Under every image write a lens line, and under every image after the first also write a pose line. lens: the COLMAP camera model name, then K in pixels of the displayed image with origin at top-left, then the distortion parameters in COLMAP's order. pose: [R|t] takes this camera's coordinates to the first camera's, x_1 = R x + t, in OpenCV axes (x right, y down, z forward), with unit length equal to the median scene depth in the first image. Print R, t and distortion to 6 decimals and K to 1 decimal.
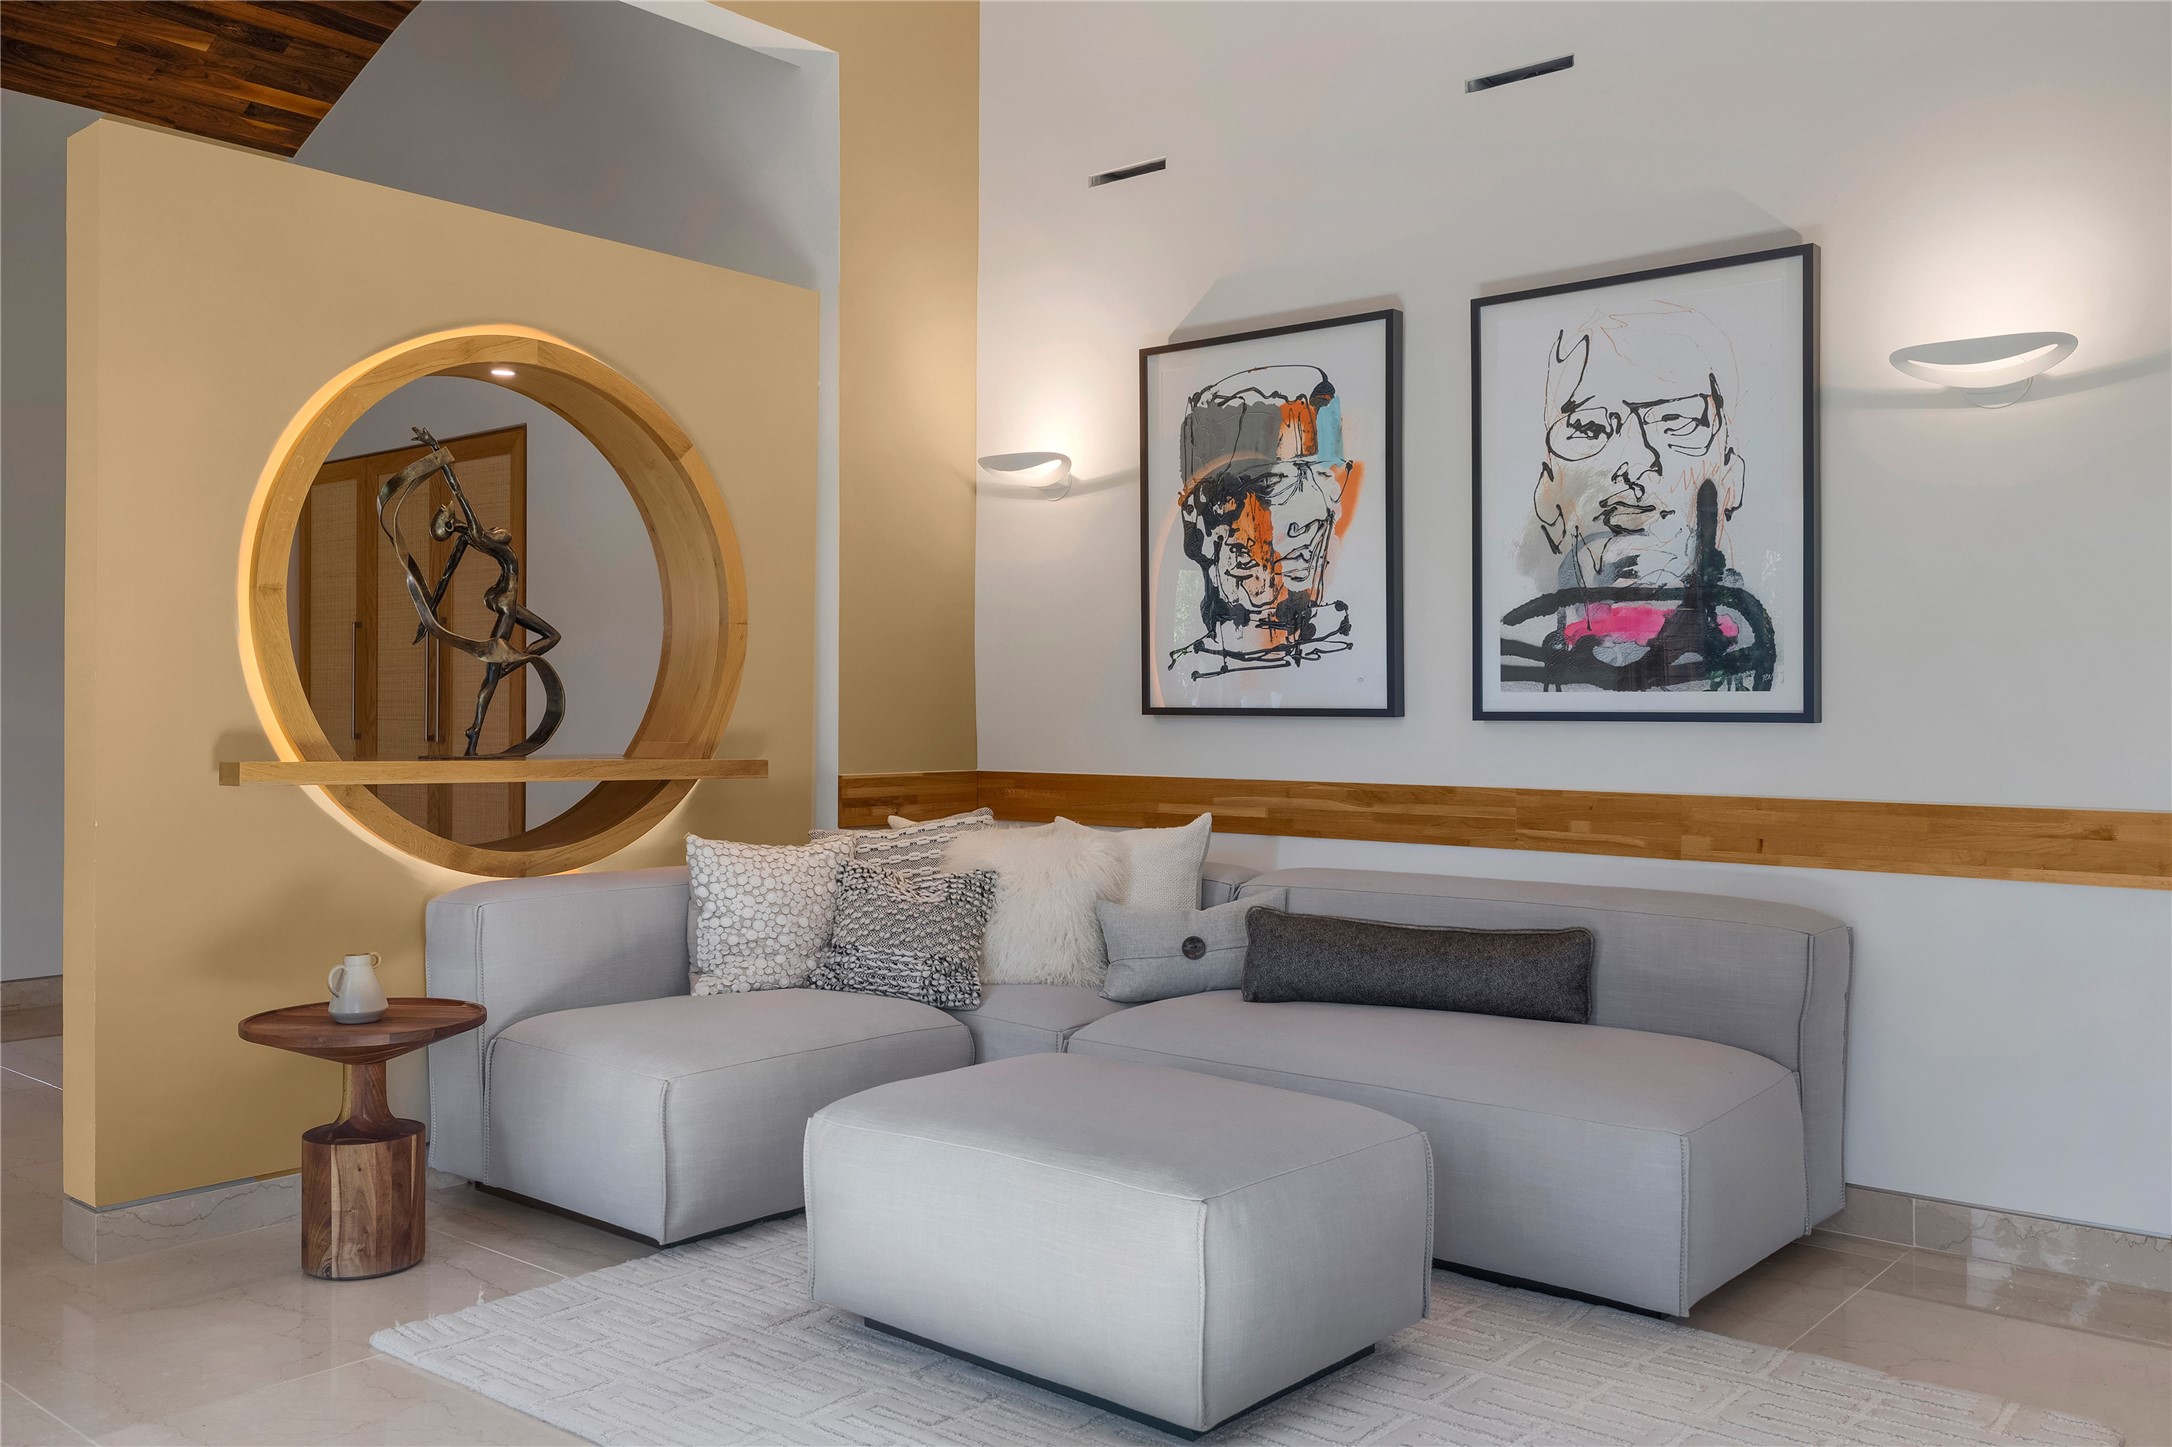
lens RADIAL K [[1707.3, 0, 1086.0], [0, 1707.3, 723.5], [0, 0, 1]] dist [-0.003877, -0.000861]
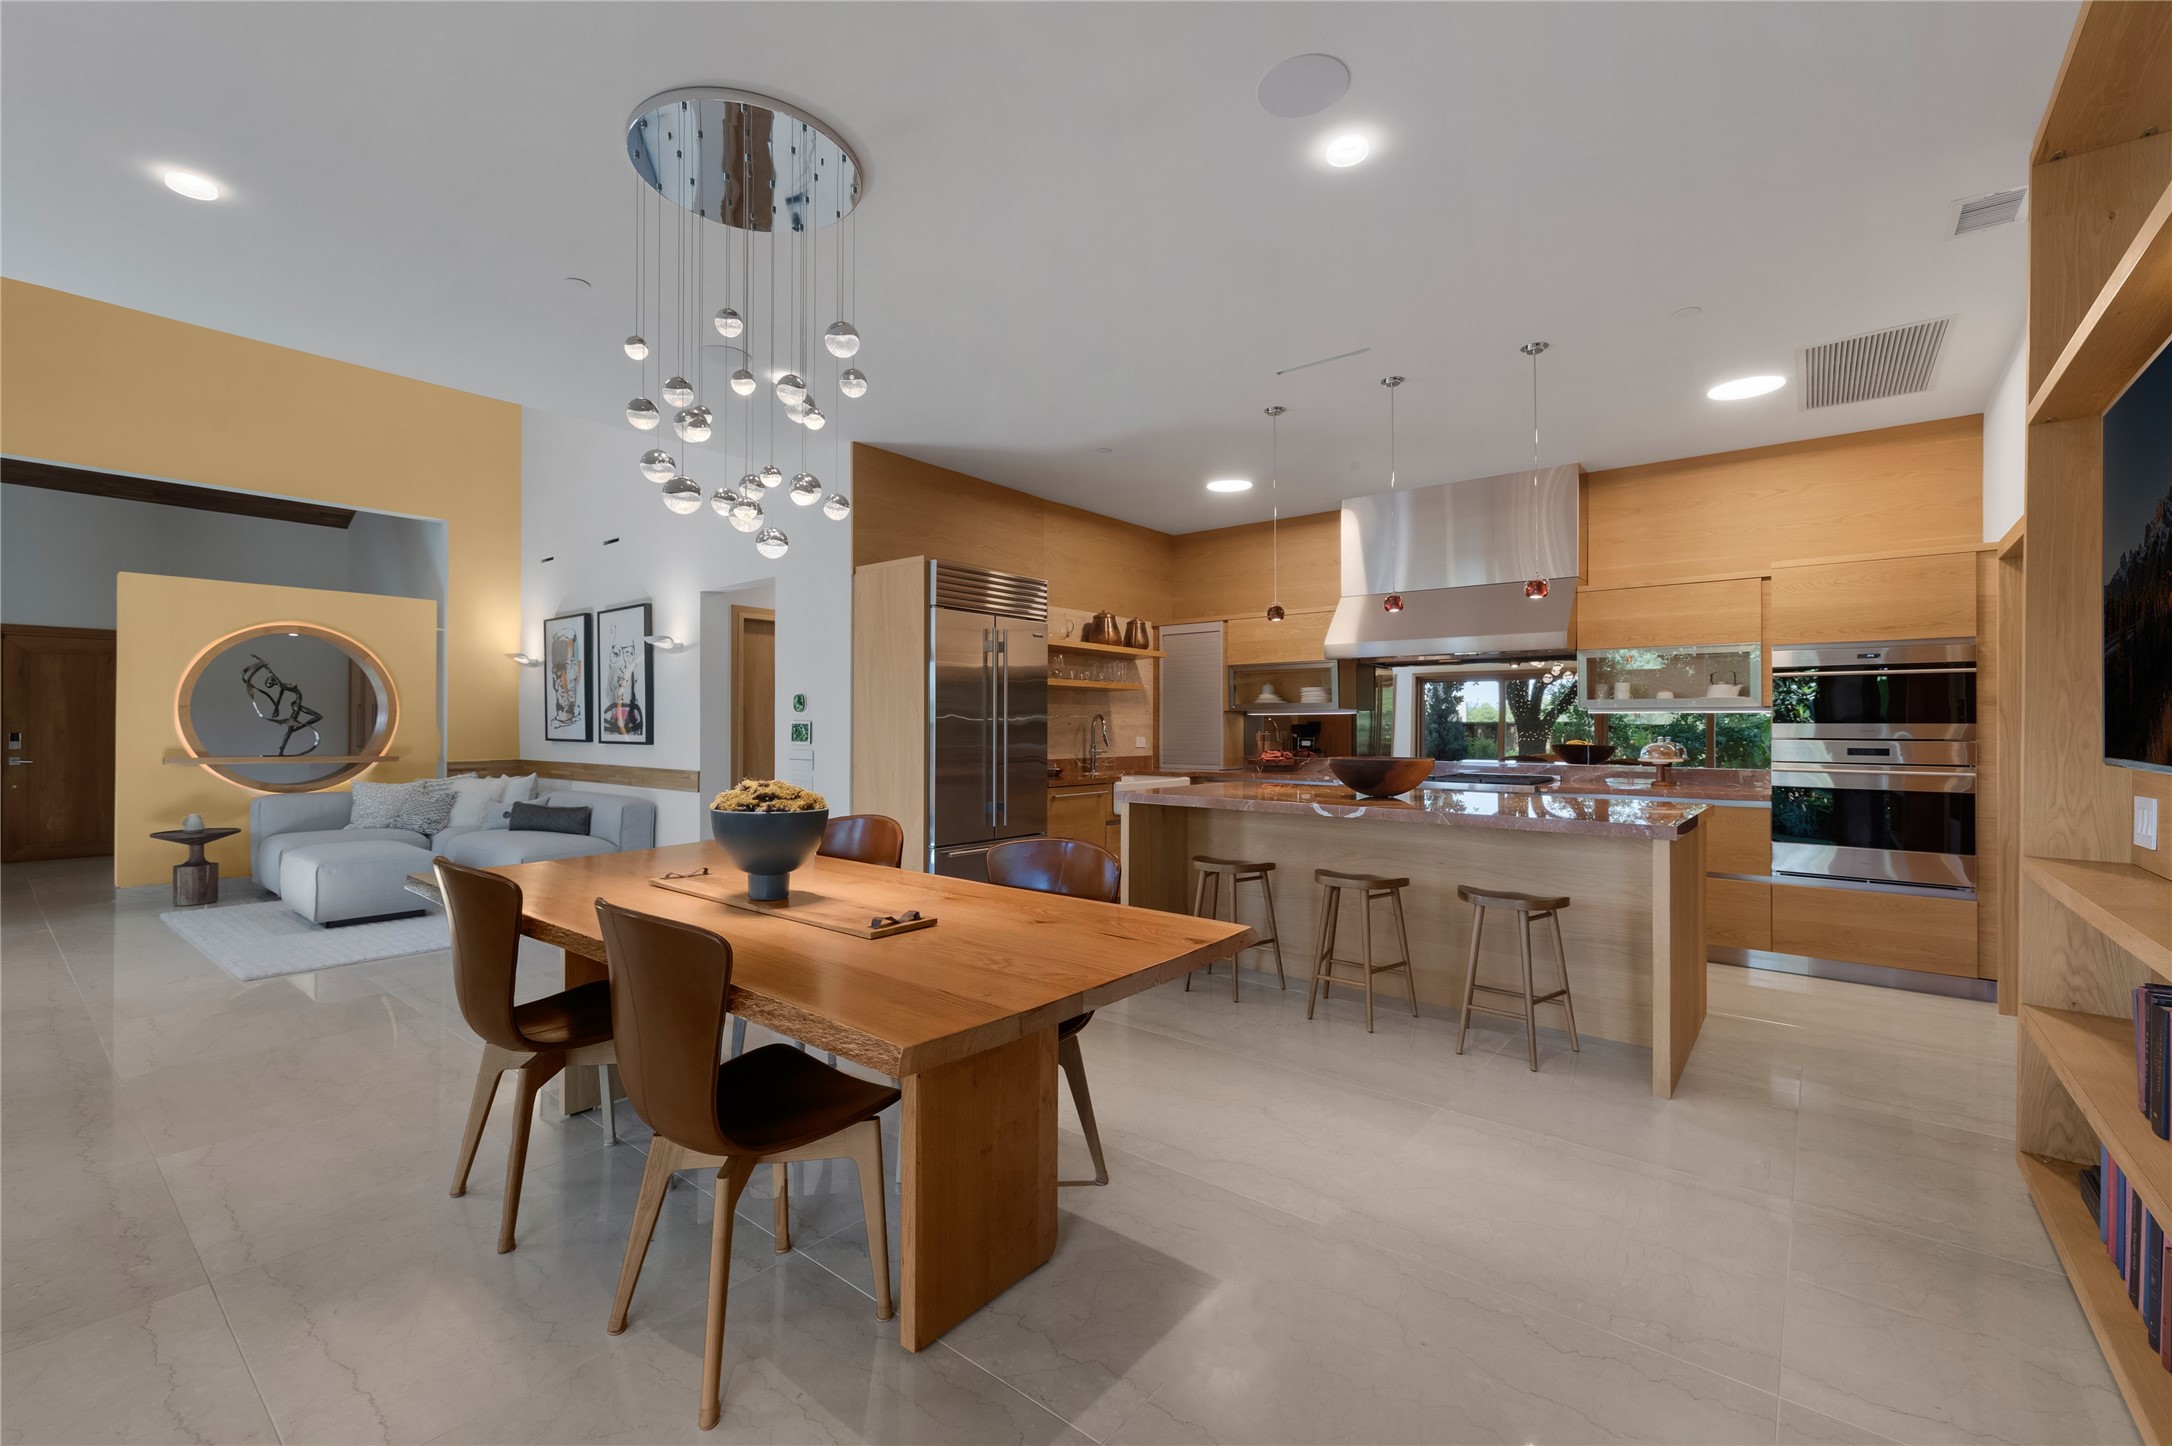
lens RADIAL K [[910.8, 0, 1086.0], [0, 910.8, 723.0], [0, 0, 1]] dist [-0.000713, -0.000073]
pose [[0.999997, -0.001351, -0.001877, 1.206053], [0.001334, 0.999960, -0.008894, -0.025212], [0.001889, 0.008892, 0.999959, -0.733880]]
